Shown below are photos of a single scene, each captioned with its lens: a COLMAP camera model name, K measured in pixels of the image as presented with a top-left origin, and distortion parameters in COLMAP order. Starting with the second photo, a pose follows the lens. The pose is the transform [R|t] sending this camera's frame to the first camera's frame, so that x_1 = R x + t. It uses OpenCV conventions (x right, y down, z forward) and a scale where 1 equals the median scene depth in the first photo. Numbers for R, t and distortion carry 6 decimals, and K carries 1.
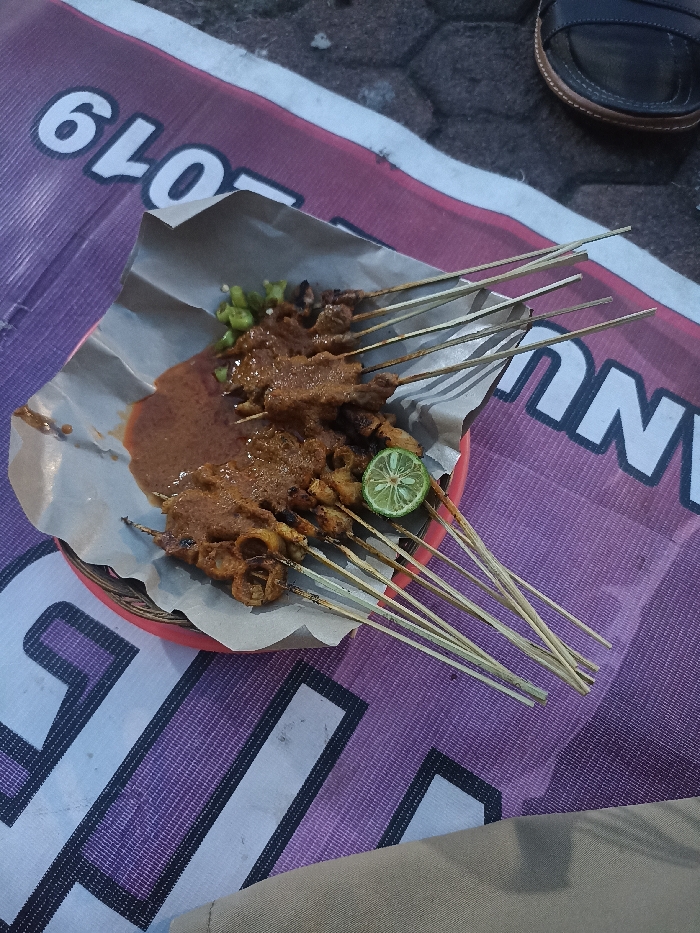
lens RADIAL K [[630.9, 0, 367.6], [0, 630.9, 486.2], [0, 0, 1]] dist [0.022423, -0.039452]
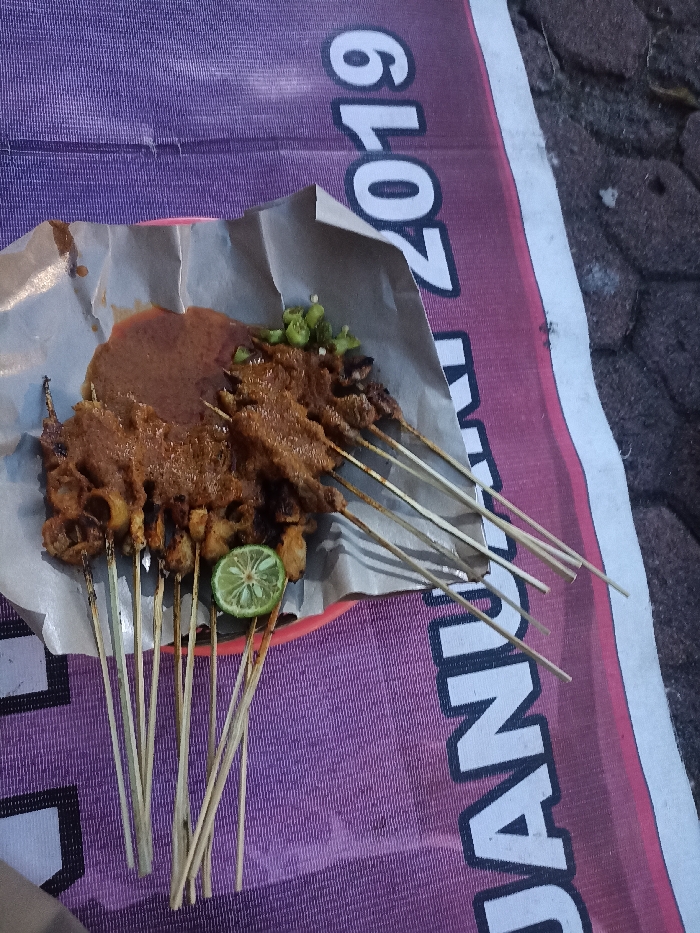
lens RADIAL K [[630.9, 0, 367.6], [0, 630.9, 486.2], [0, 0, 1]] dist [0.022423, -0.039452]
pose [[0.645661, 0.763361, -0.020058, 0.061277], [-0.763506, 0.645800, 0.000631, -0.202532], [0.013435, 0.014907, 0.999799, 0.064160]]
